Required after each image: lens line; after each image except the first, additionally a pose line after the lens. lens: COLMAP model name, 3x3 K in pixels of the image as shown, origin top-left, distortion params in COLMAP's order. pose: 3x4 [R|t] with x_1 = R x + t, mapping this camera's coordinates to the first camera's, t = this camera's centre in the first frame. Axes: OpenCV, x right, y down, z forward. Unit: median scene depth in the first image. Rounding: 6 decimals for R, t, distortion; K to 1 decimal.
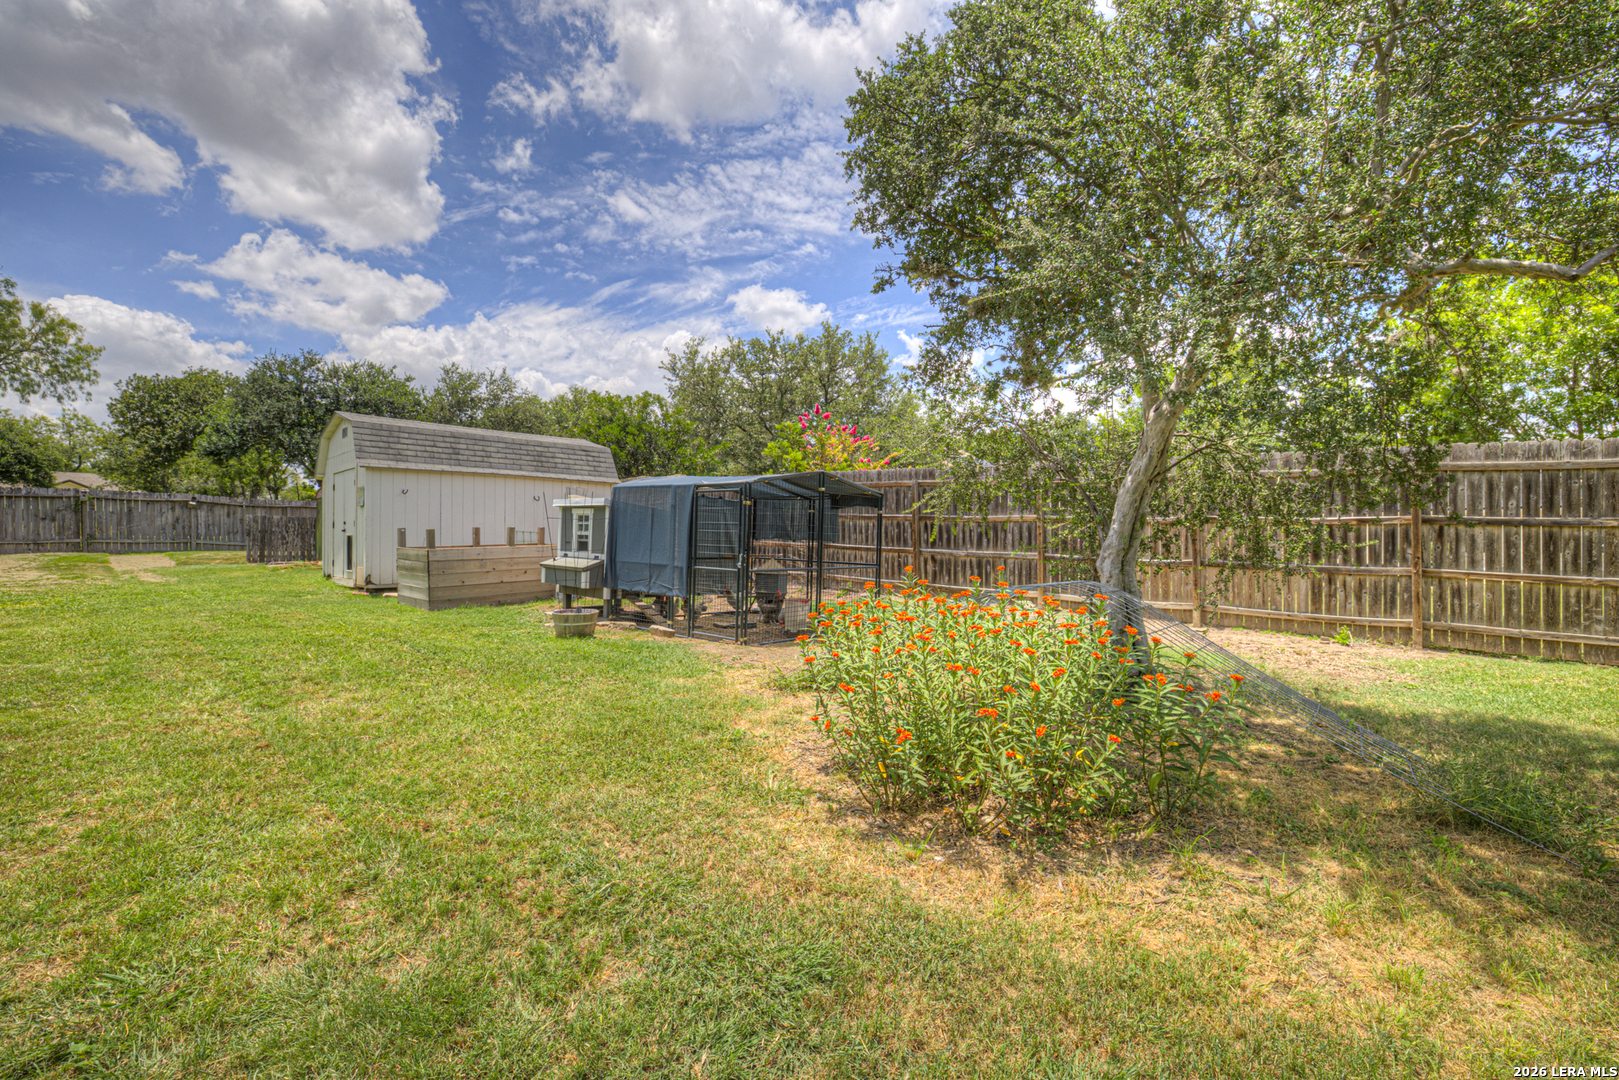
lens RADIAL K [[695.2, 0, 812.6], [0, 695.2, 582.3], [0, 0, 1]] dist [-0.036023, 0.008107]
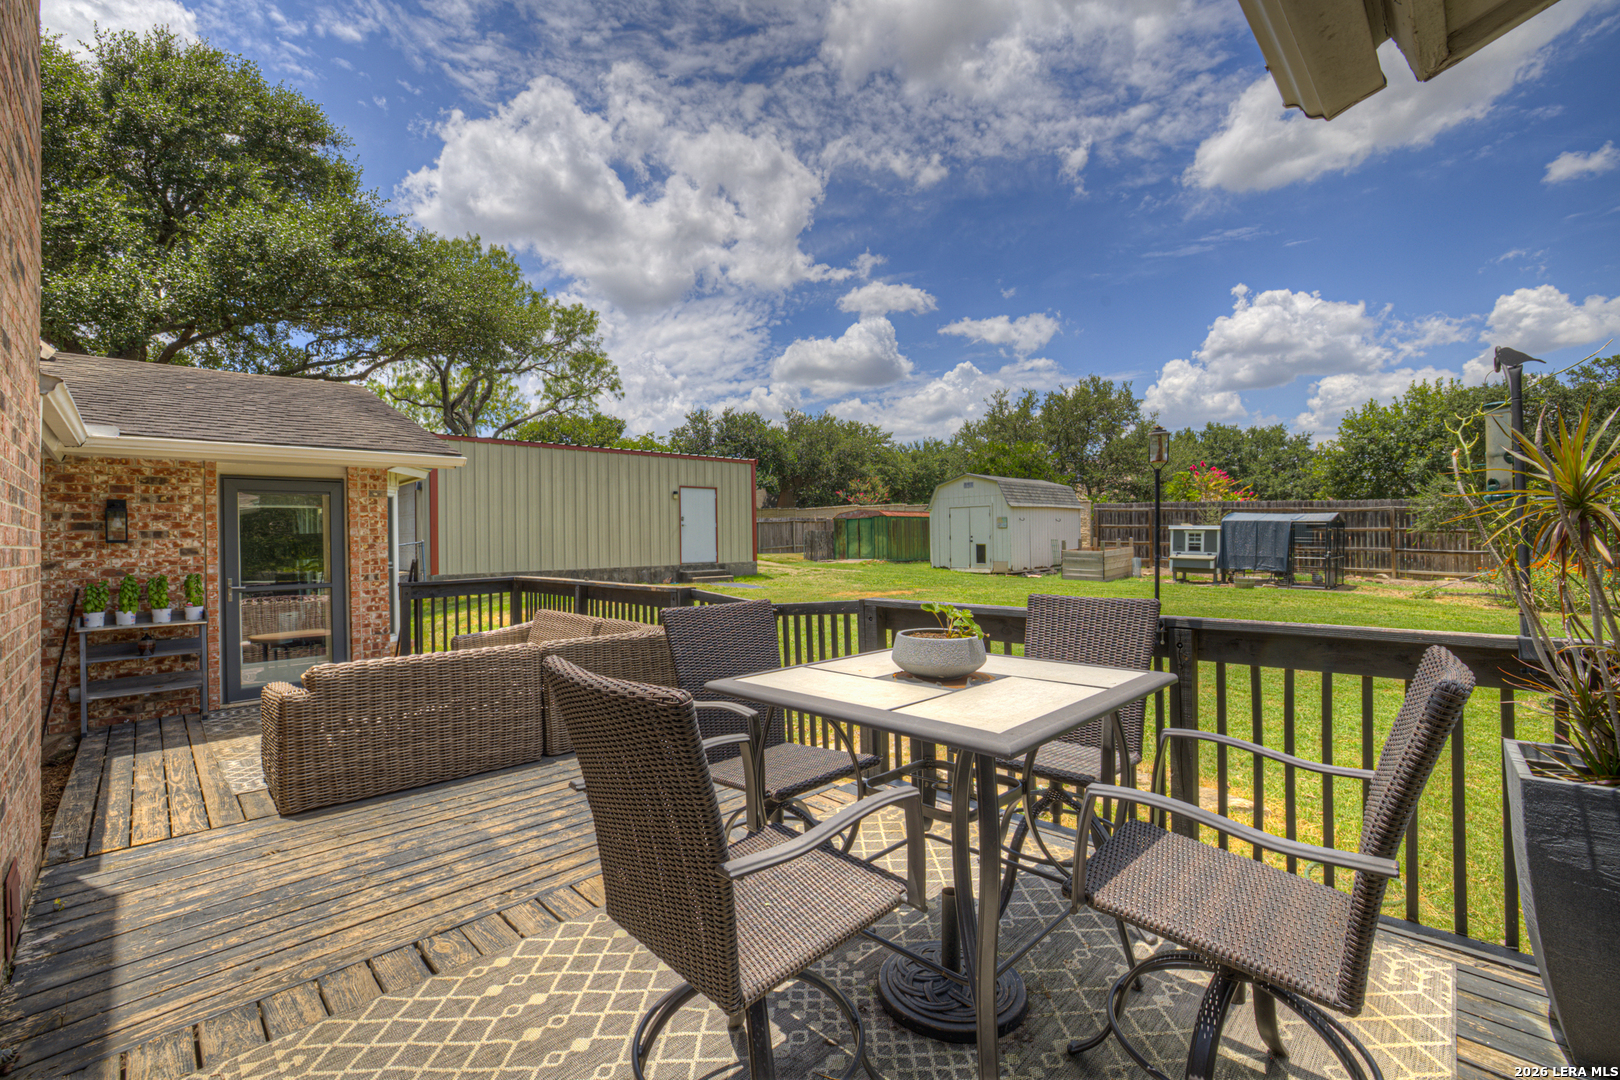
lens RADIAL K [[695.7, 0, 807.3], [0, 695.7, 567.0], [0, 0, 1]] dist [-0.036023, 0.008107]
pose [[0.997953, -0.014171, -0.062368, -0.489827], [0.013230, 0.999793, -0.015480, 0.006765], [0.062575, 0.014623, 0.997933, -0.397809]]
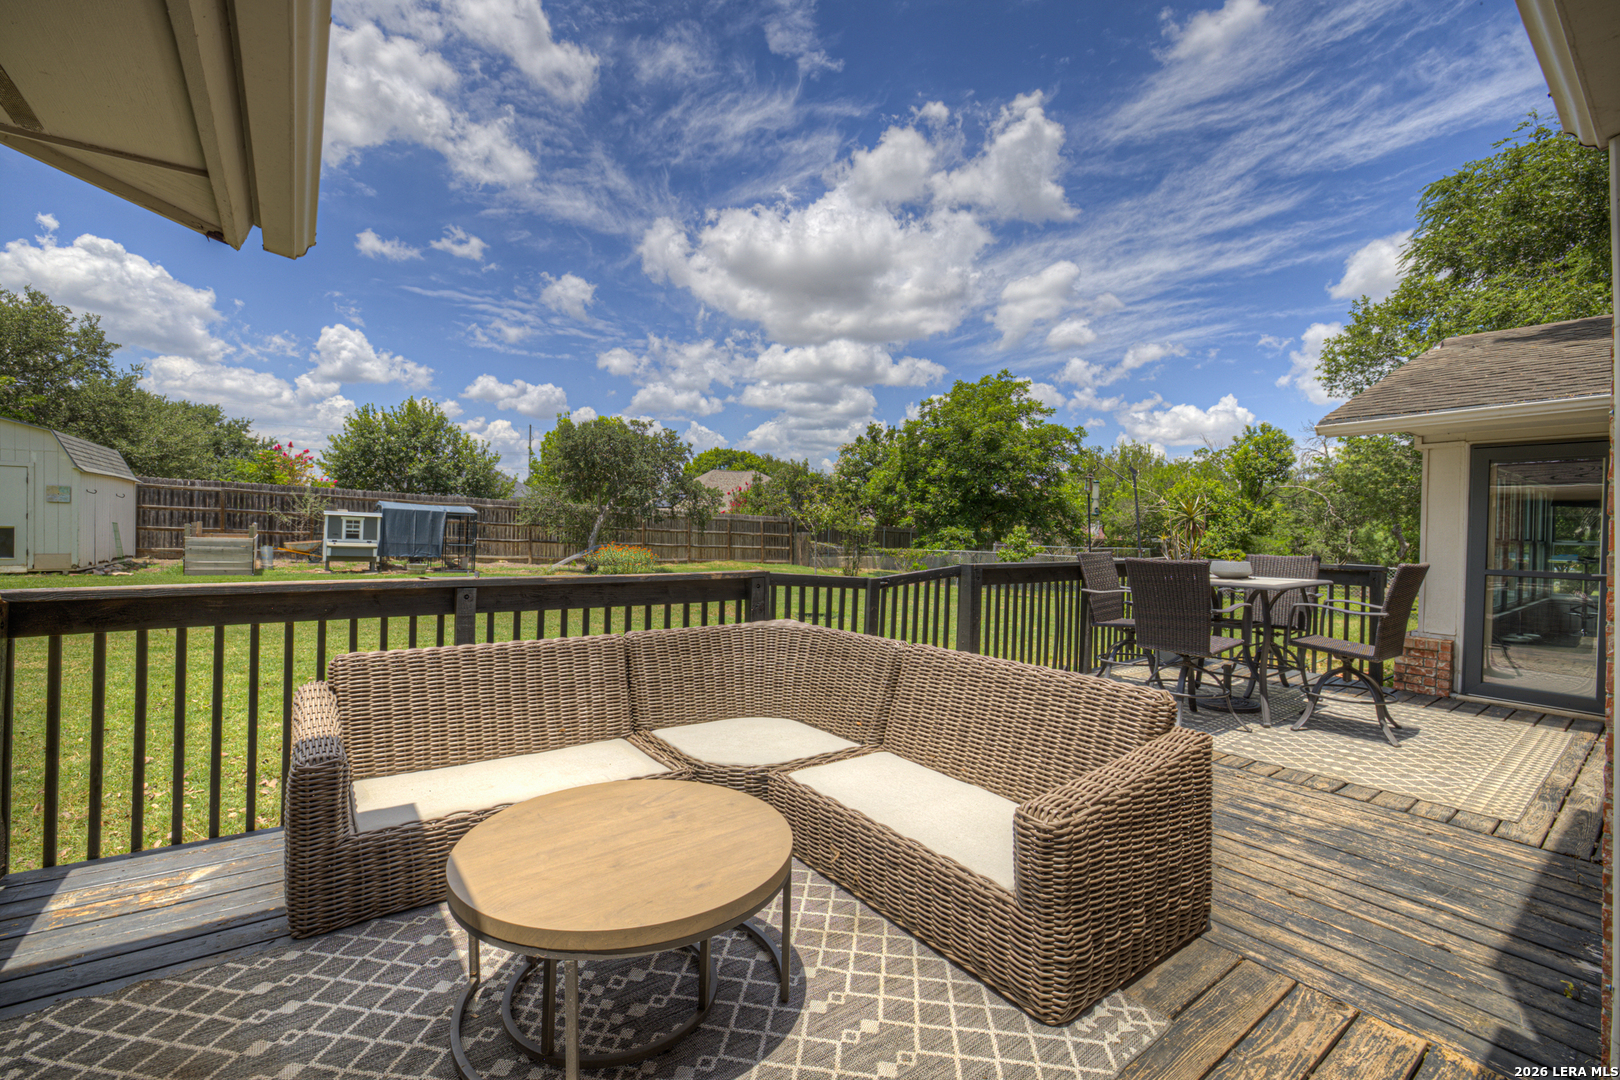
lens RADIAL K [[689.0, 0, 802.2], [0, 689.0, 533.1], [0, 0, 1]] dist [-0.043501, 0.012857]
pose [[0.209166, -0.001930, 0.977878, -0.705042], [0.040115, 0.999173, -0.006609, 0.000954], [-0.977057, 0.040610, 0.209070, -0.232538]]
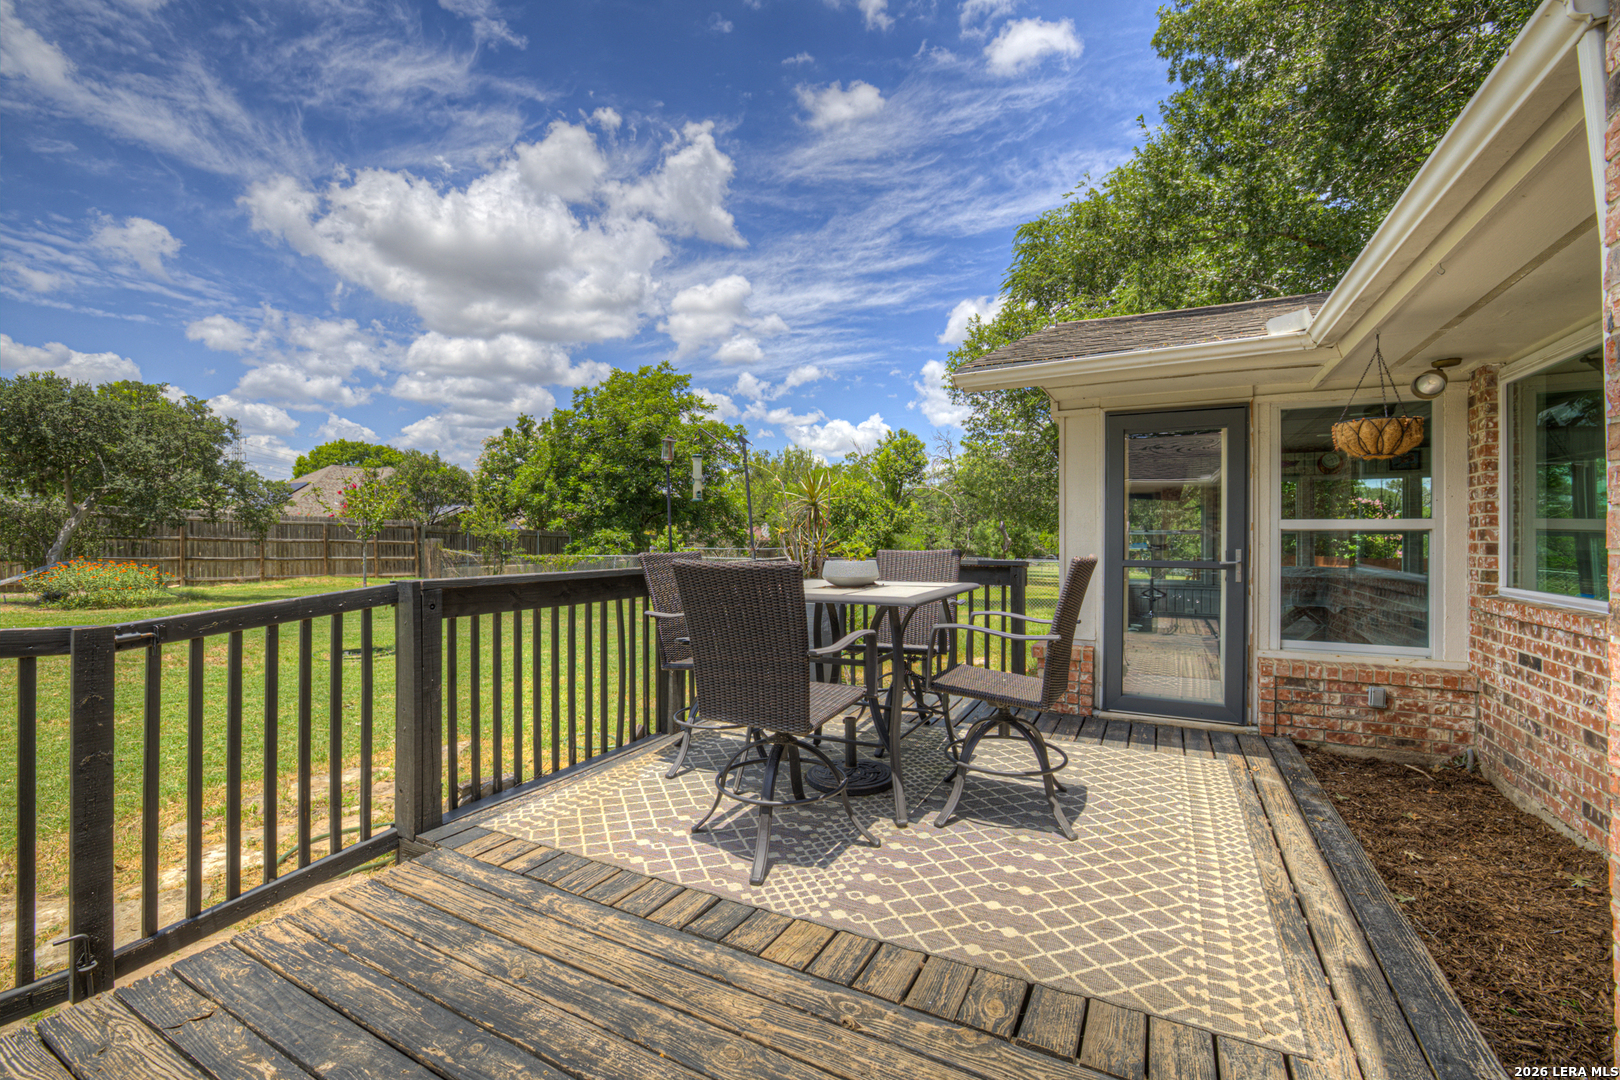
lens RADIAL K [[689.0, 0, 798.3], [0, 689.0, 534.4], [0, 0, 1]] dist [-0.043501, 0.012857]
pose [[-0.231479, 0.003092, 0.972835, -0.609167], [0.057290, 0.998303, 0.010459, 0.006121], [-0.971152, 0.058155, -0.231263, -0.274087]]
